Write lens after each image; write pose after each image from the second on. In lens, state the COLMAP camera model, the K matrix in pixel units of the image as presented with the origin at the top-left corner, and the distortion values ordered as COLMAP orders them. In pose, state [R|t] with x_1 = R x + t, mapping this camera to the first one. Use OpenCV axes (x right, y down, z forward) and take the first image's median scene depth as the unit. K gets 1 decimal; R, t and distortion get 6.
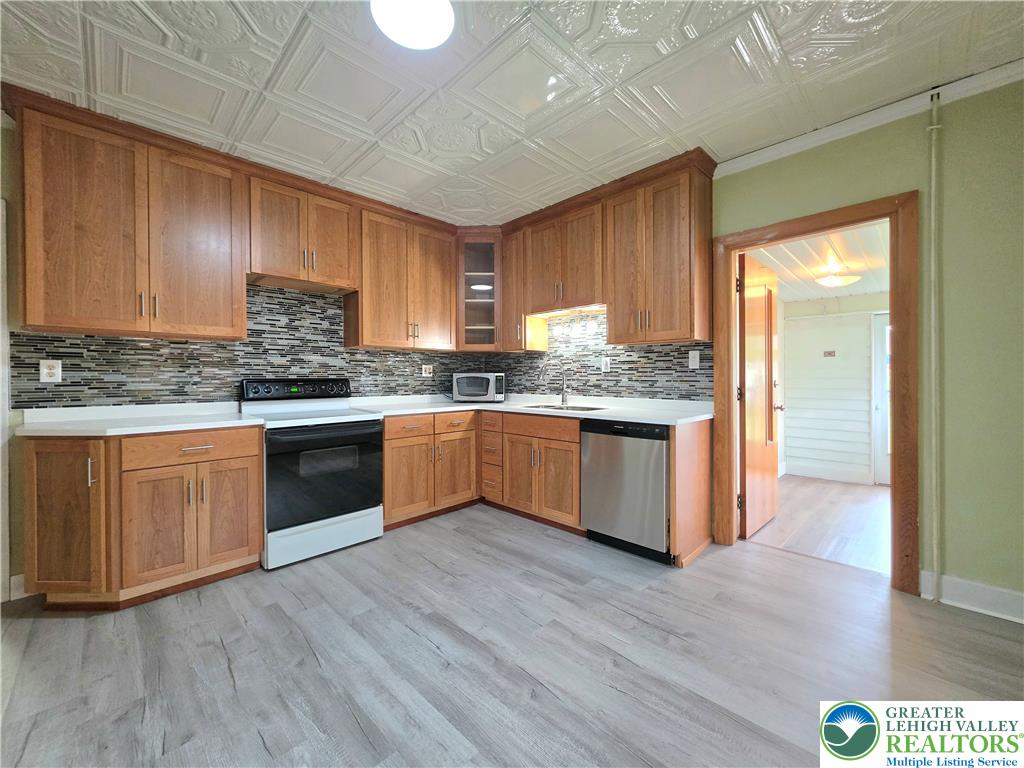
lens RADIAL K [[413.3, 0, 498.0], [0, 413.3, 378.3], [0, 0, 1]] dist [-0.000926, 0.000840]
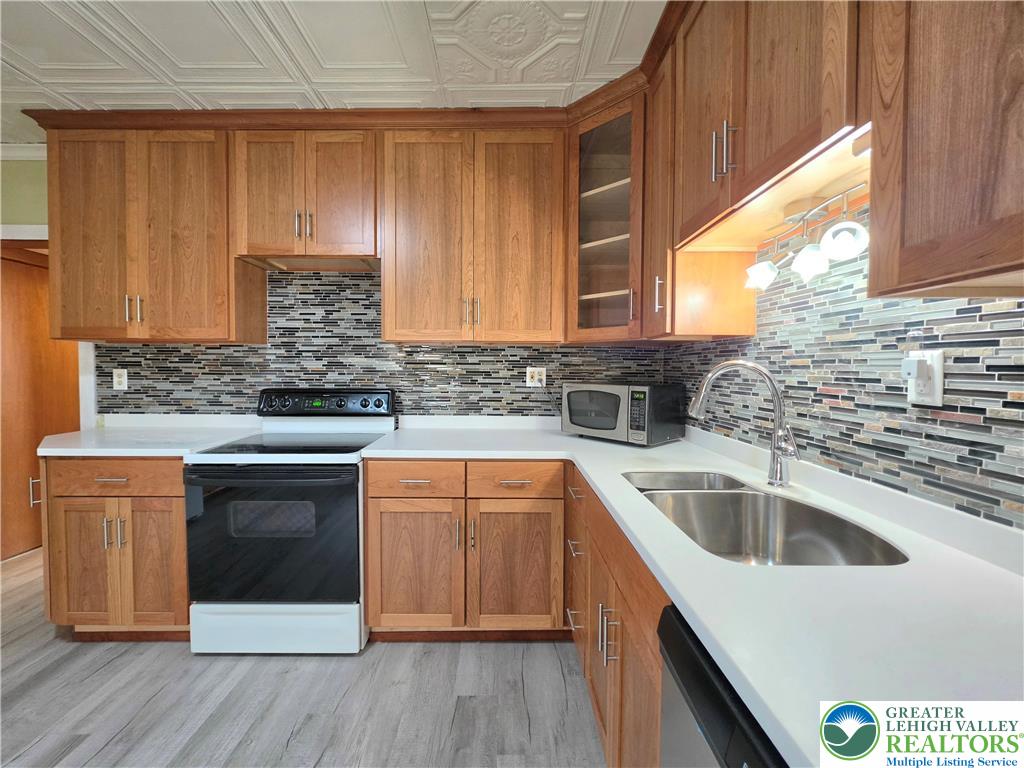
lens RADIAL K [[413.3, 0, 501.3], [0, 413.3, 379.5], [0, 0, 1]] dist [-0.000926, 0.000840]
pose [[0.718630, 0.025577, -0.694922, 0.272388], [-0.006513, 0.999527, 0.030053, -0.041193], [0.695362, -0.017071, 0.718457, 0.678009]]
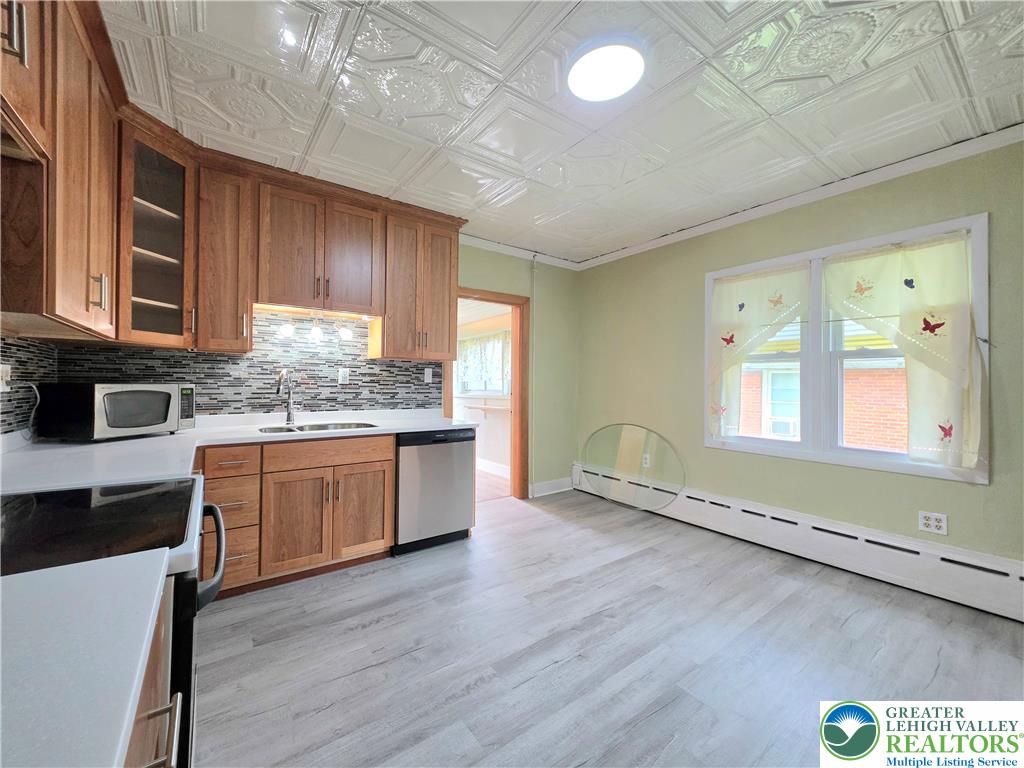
lens RADIAL K [[413.3, 0, 511.5], [0, 413.3, 377.0], [0, 0, 1]] dist [-0.000926, 0.000840]
pose [[0.125168, 0.017528, 0.991981, -0.668497], [-0.008767, 0.999824, -0.016560, -0.020702], [-0.992097, -0.006624, 0.125299, 0.555930]]
